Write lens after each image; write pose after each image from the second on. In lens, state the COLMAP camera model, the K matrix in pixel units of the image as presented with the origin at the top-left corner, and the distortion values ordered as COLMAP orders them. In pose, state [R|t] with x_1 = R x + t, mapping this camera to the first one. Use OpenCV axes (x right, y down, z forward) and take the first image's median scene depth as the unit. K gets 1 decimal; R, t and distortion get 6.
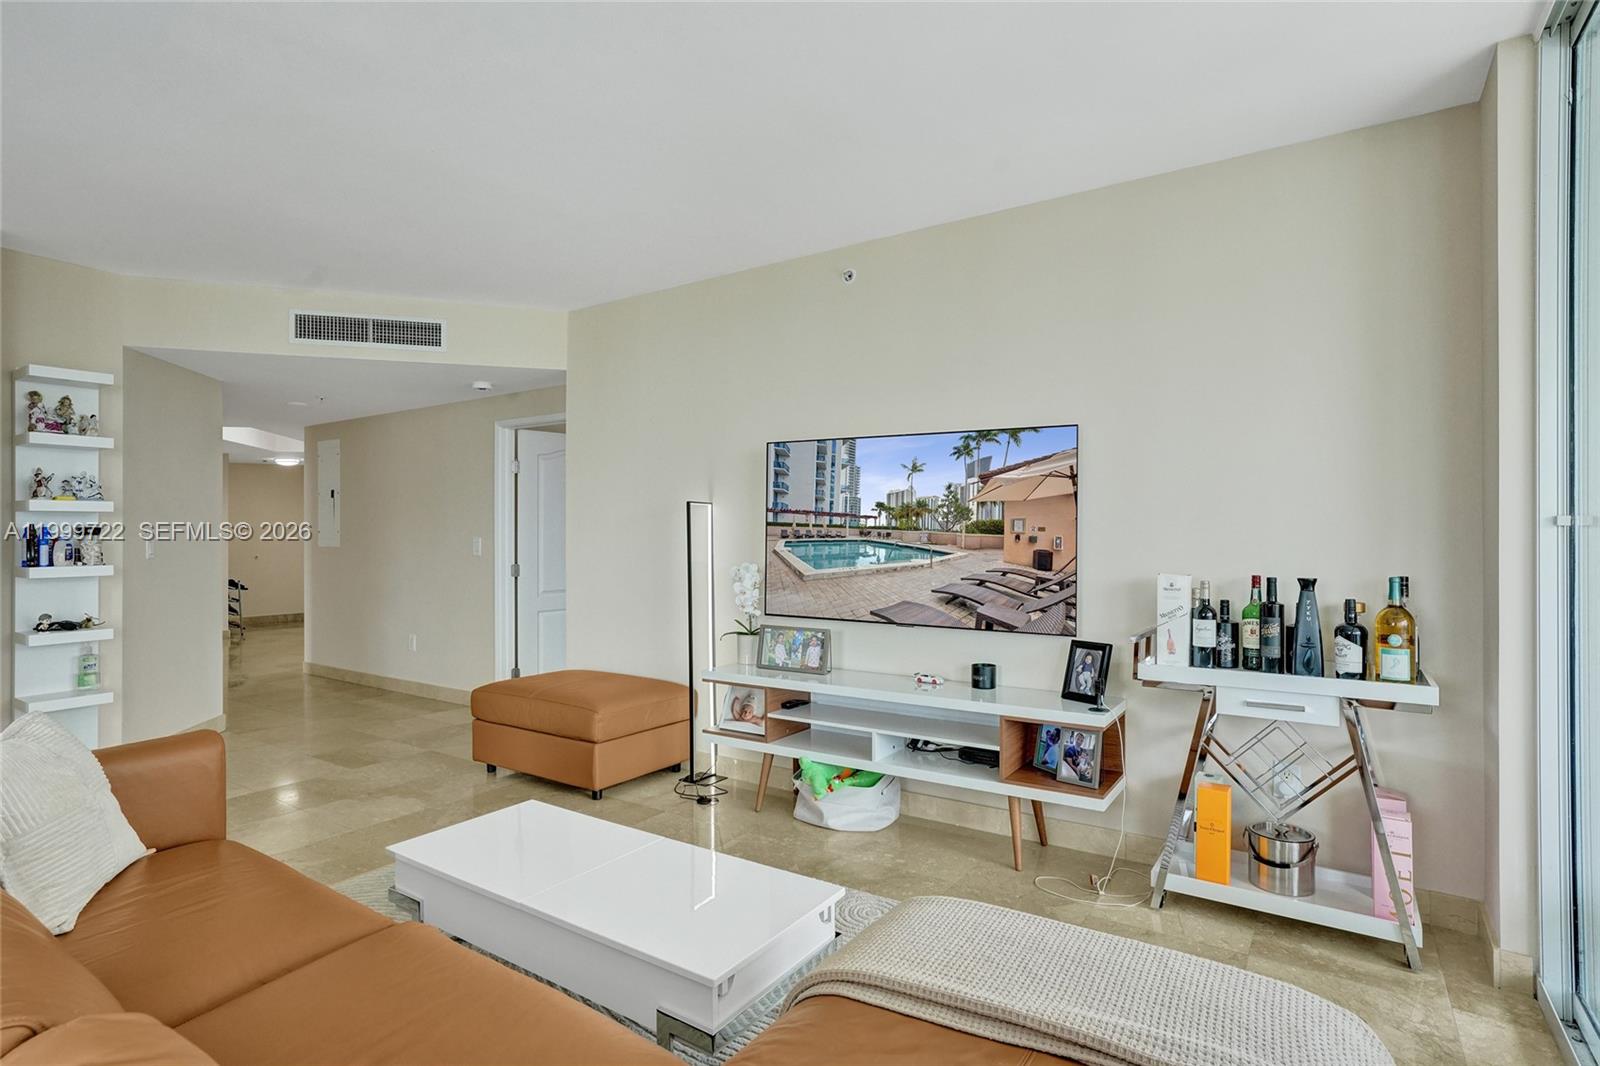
lens RADIAL K [[776.3, 0, 800.2], [0, 776.3, 533.7], [0, 0, 1]] dist [-0.002574, -0.000335]
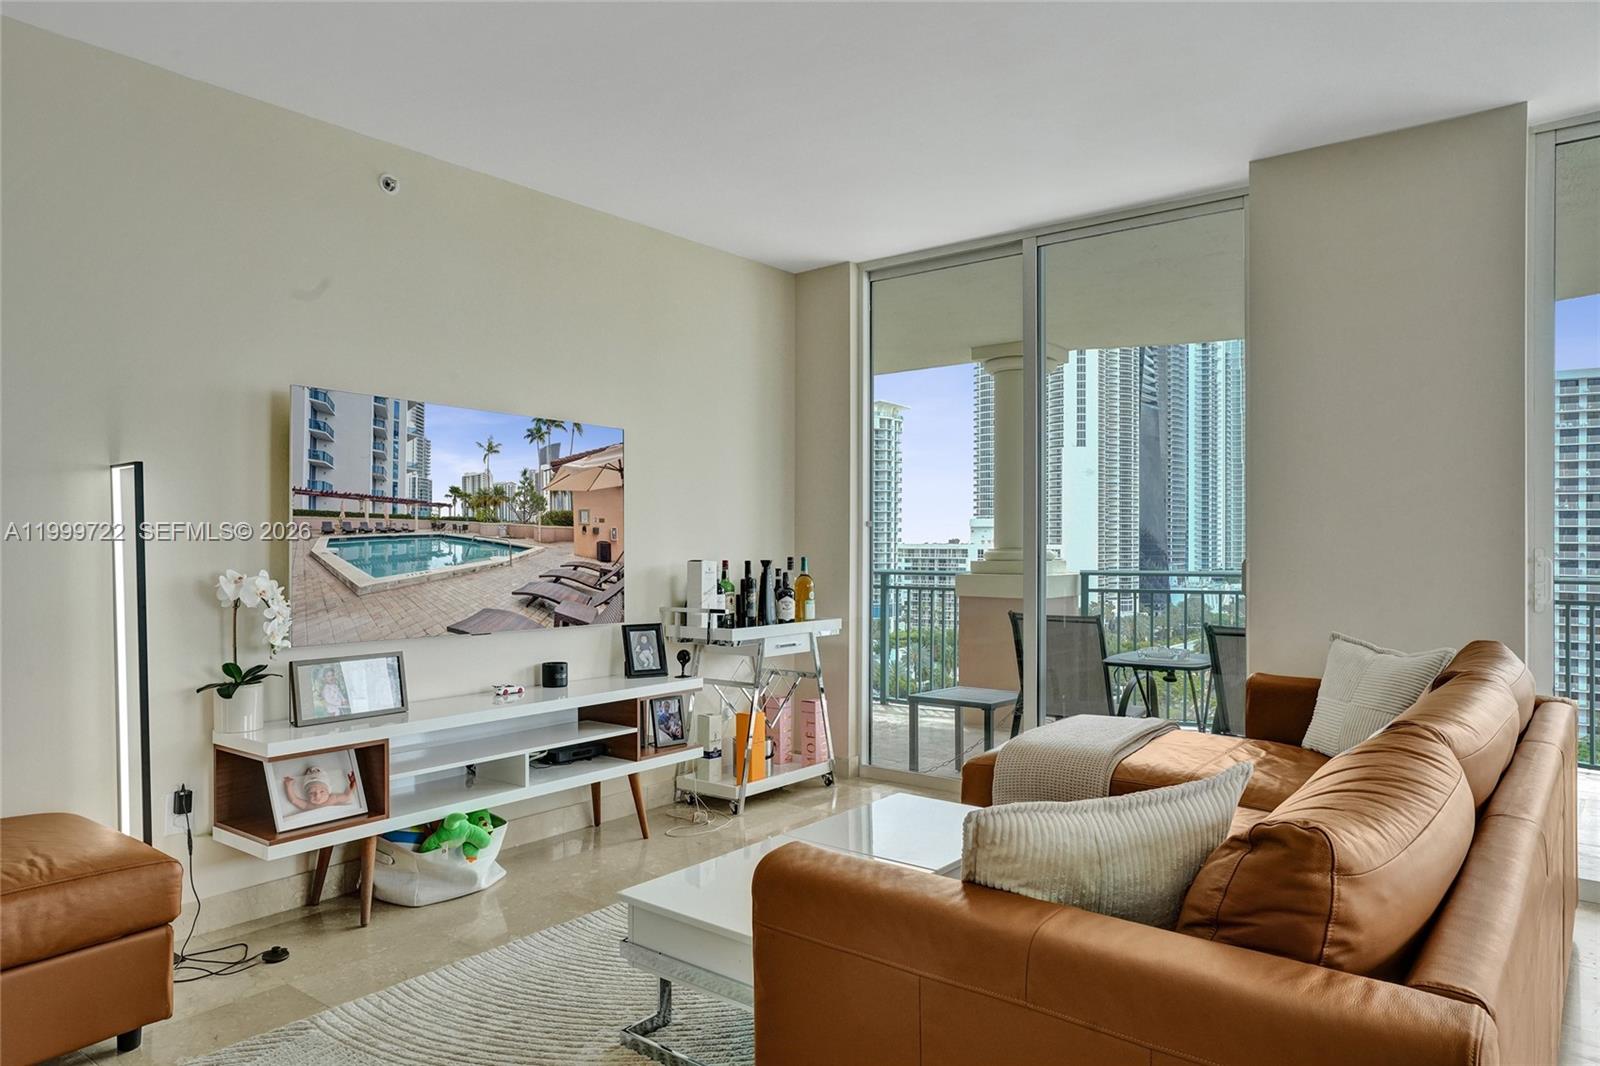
lens RADIAL K [[1070.5, 0, 802.8], [0, 1070.5, 542.6], [0, 0, 1]] dist [0.003563, 0.000595]
pose [[0.922224, -0.005735, 0.386613, 0.008905], [0.000346, 0.999902, 0.014008, 0.001806], [-0.386656, -0.012784, 0.922135, -0.194493]]
